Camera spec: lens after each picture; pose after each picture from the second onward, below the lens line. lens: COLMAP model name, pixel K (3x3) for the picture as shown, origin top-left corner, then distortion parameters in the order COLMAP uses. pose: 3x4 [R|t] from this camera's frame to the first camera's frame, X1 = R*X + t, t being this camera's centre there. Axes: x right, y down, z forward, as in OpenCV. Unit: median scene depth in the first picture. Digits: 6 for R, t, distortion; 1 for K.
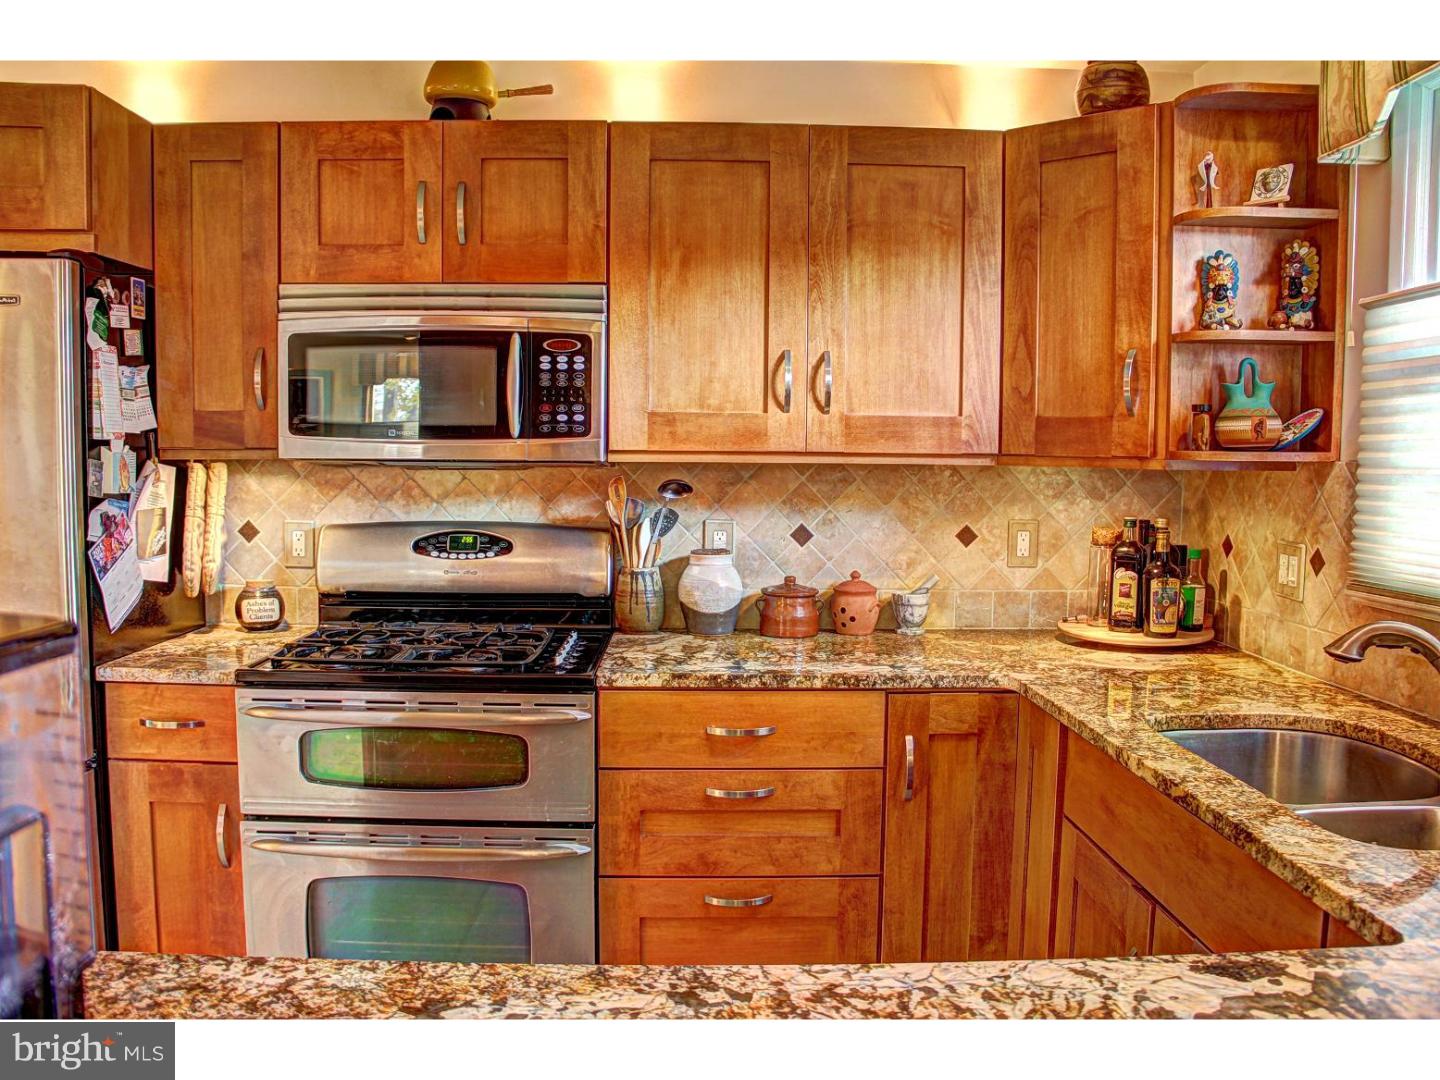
lens RADIAL K [[1195.6, 0, 727.8], [0, 1195.6, 536.1], [0, 0, 1]] dist [-0.176283, 0.133535]
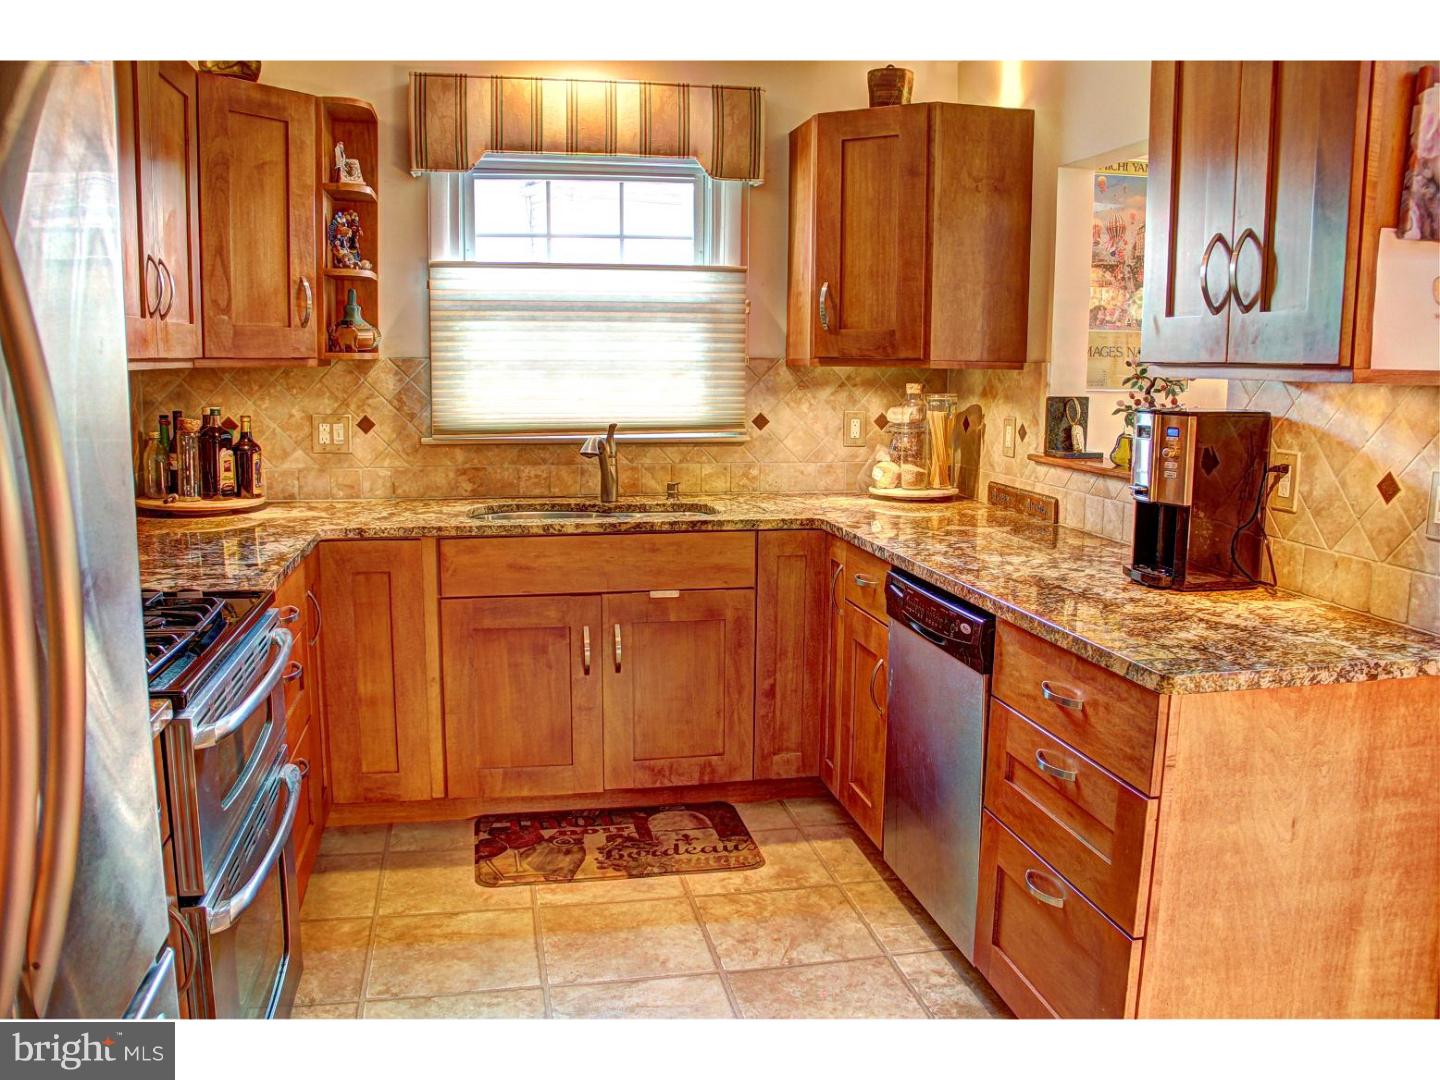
lens RADIAL K [[1195.6, 0, 745.4], [0, 1195.6, 540.4], [0, 0, 1]] dist [-0.176283, 0.133535]
pose [[-0.183924, -0.158272, 0.970114, -1.012033], [0.053172, 0.983904, 0.170603, -0.059029], [-0.981501, 0.082961, -0.172548, 0.709363]]
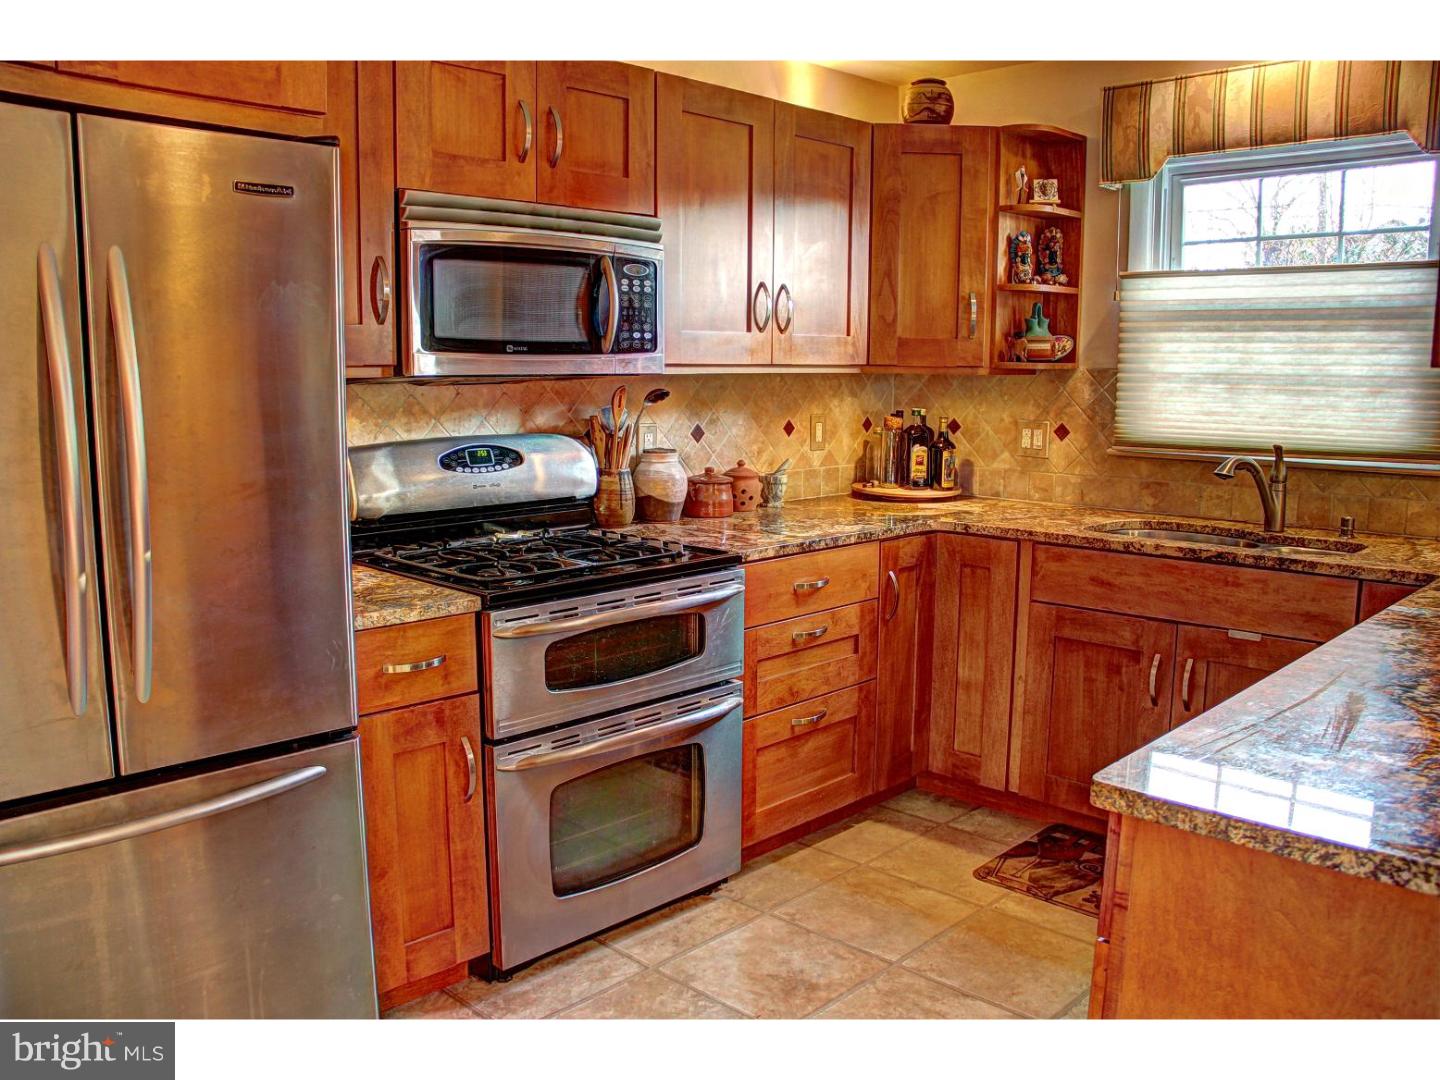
lens RADIAL K [[1195.6, 0, 724.9], [0, 1195.6, 543.3], [0, 0, 1]] dist [-0.176283, 0.133535]
pose [[0.714261, -0.111456, 0.690948, -0.874392], [0.051803, 0.992949, 0.106620, -0.020269], [-0.697960, -0.040361, 0.714999, 0.136401]]
